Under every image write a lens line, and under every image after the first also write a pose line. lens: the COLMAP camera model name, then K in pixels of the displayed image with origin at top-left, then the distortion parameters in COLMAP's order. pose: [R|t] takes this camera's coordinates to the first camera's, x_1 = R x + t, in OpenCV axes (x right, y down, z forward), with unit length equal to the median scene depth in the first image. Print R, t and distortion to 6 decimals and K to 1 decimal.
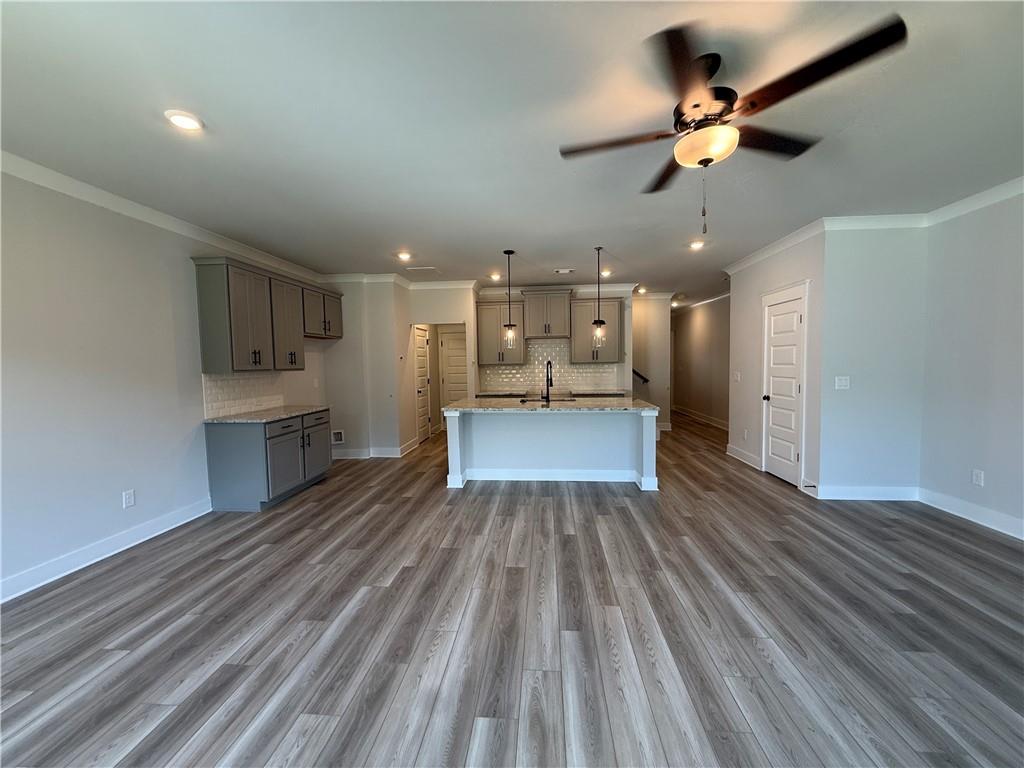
lens RADIAL K [[407.7, 0, 508.7], [0, 407.7, 384.8], [0, 0, 1]] dist [-0.000489, 0.000284]
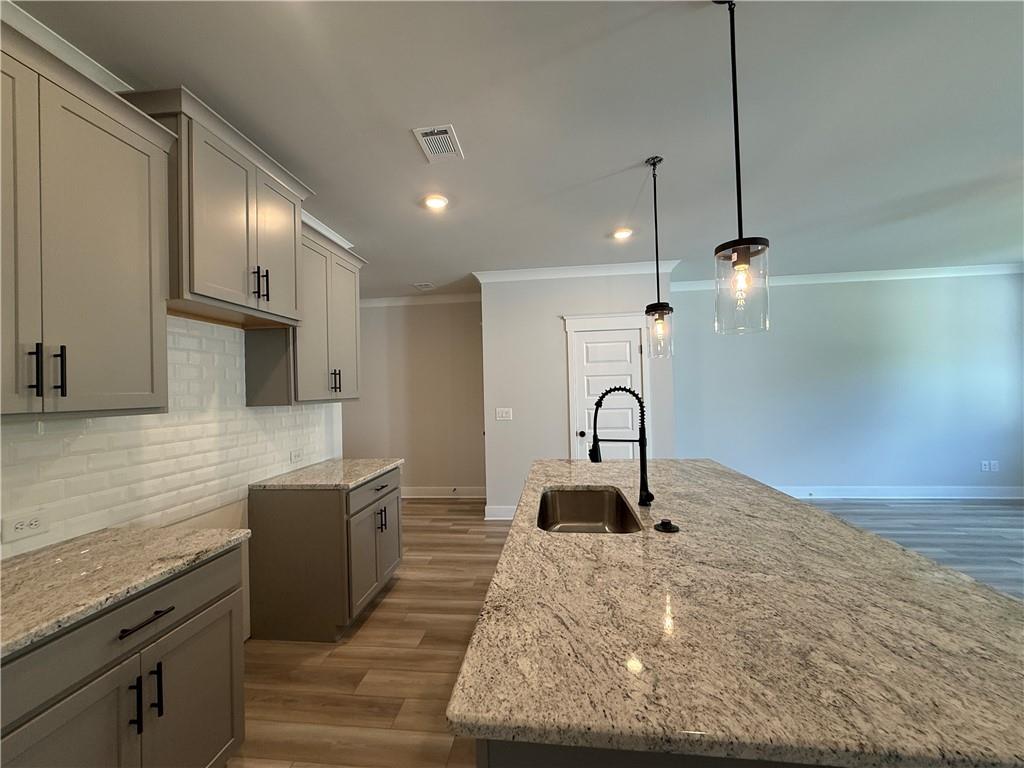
lens RADIAL K [[407.7, 0, 510.8], [0, 407.7, 383.2], [0, 0, 1]] dist [-0.000489, 0.000284]
pose [[0.026341, 0.034255, 0.999066, -0.314728], [0.081392, 0.996021, -0.036296, -0.070833], [-0.996334, 0.082272, 0.023448, 1.375803]]
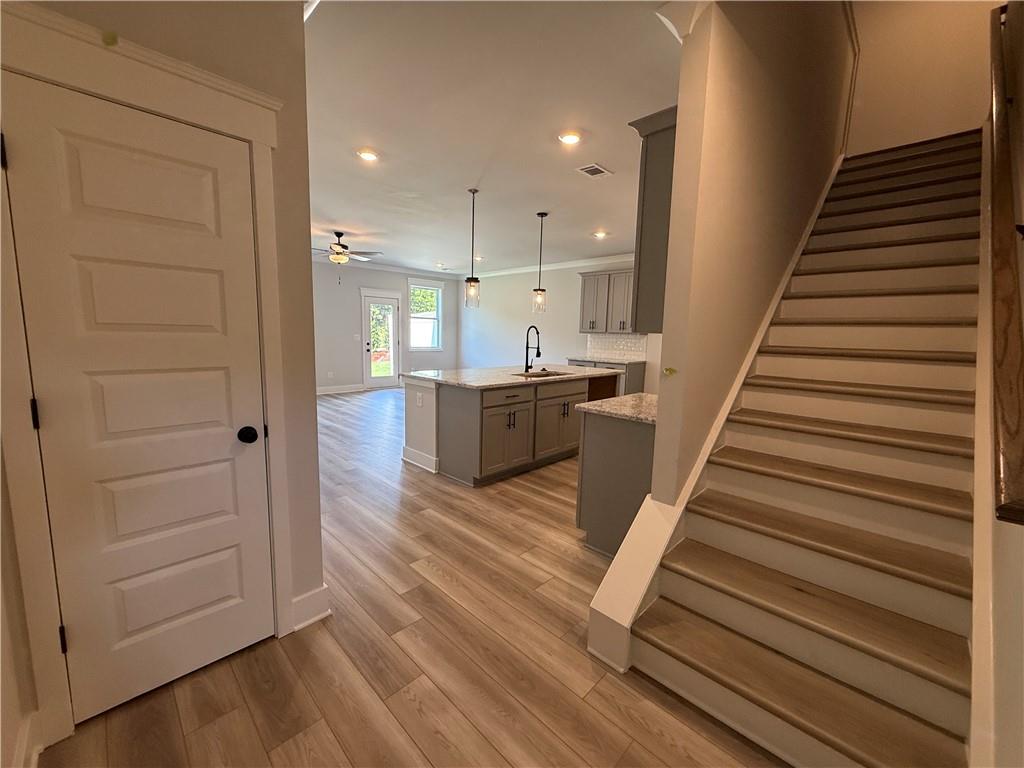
lens RADIAL K [[407.7, 0, 503.5], [0, 407.7, 385.5], [0, 0, 1]] dist [-0.000489, 0.000284]
pose [[-0.646661, 0.101875, -0.755944, 1.005549], [-0.052823, 0.982681, 0.177618, -0.105834], [0.760946, 0.154790, -0.630080, 1.913604]]
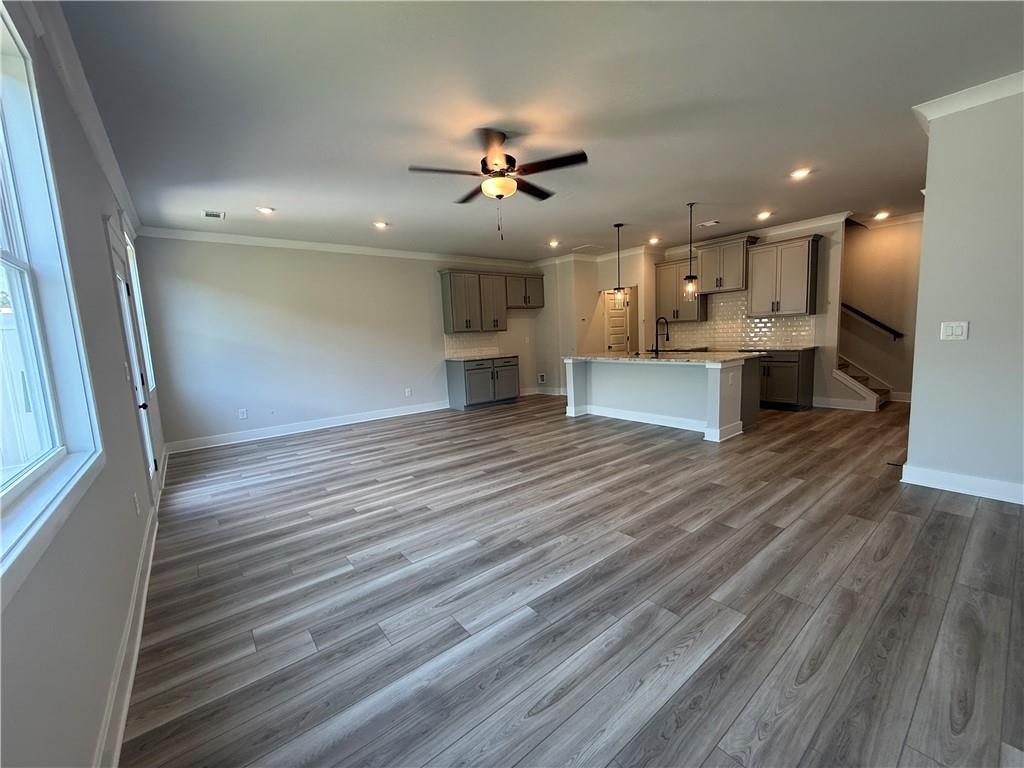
lens RADIAL K [[407.7, 0, 509.2], [0, 407.7, 385.0], [0, 0, 1]] dist [-0.000489, 0.000284]
pose [[0.684681, 0.072993, -0.725178, 0.792269], [-0.005226, 0.995439, 0.095262, 0.025773], [0.728824, -0.061434, 0.681940, -0.066135]]
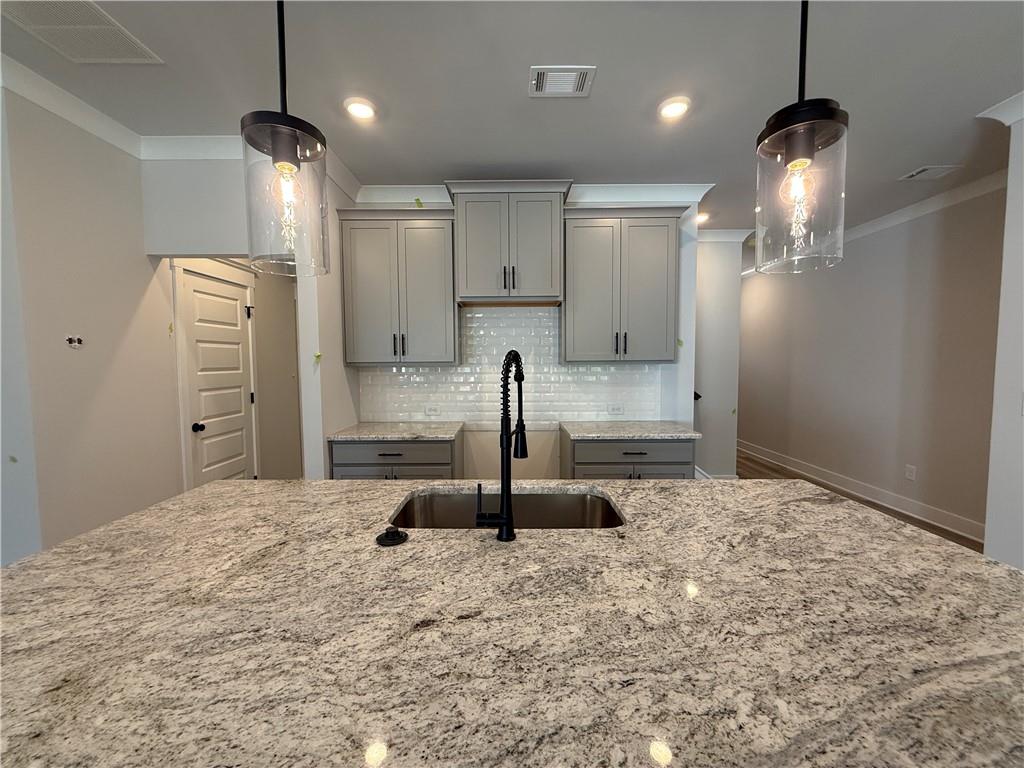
lens RADIAL K [[407.7, 0, 509.4], [0, 407.7, 386.0], [0, 0, 1]] dist [-0.000489, 0.000284]
pose [[0.996196, 0.006304, 0.086917, 0.099098], [-0.006828, 0.999960, 0.005727, -0.050997], [-0.086878, -0.006299, 0.996199, 0.984369]]
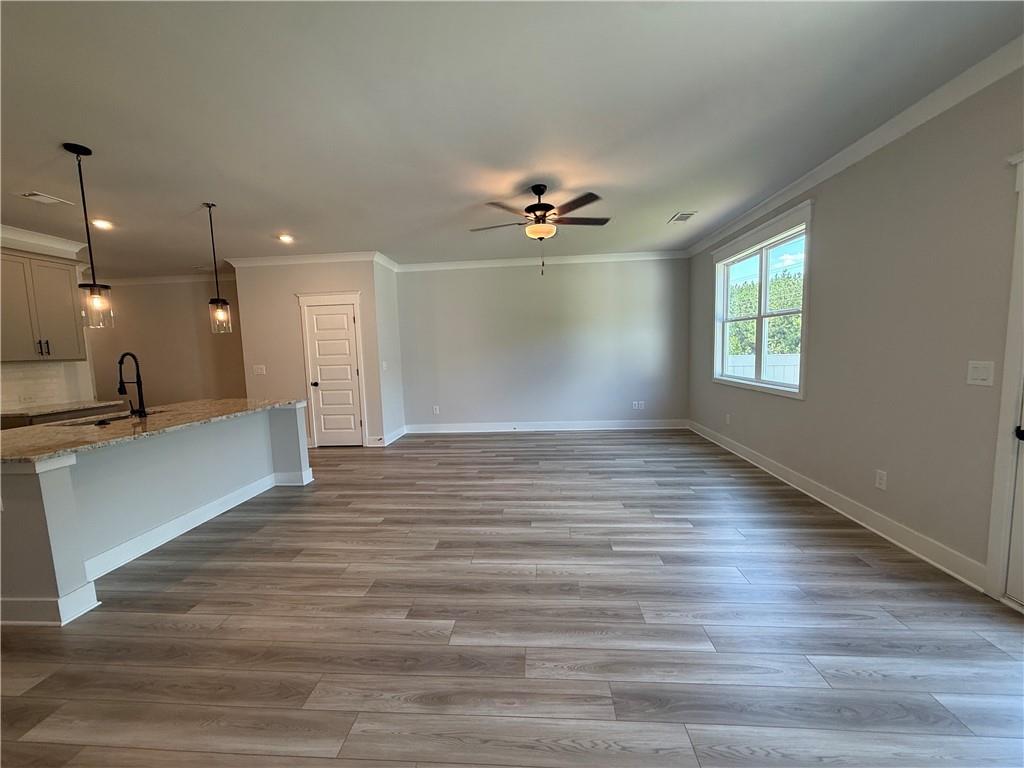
lens RADIAL K [[407.7, 0, 510.2], [0, 407.7, 386.2], [0, 0, 1]] dist [-0.000489, 0.000284]
pose [[-0.012781, -0.078417, 0.996839, -0.670328], [0.087979, 0.992966, 0.079241, -0.006882], [-0.996040, 0.088714, -0.005792, 0.546579]]
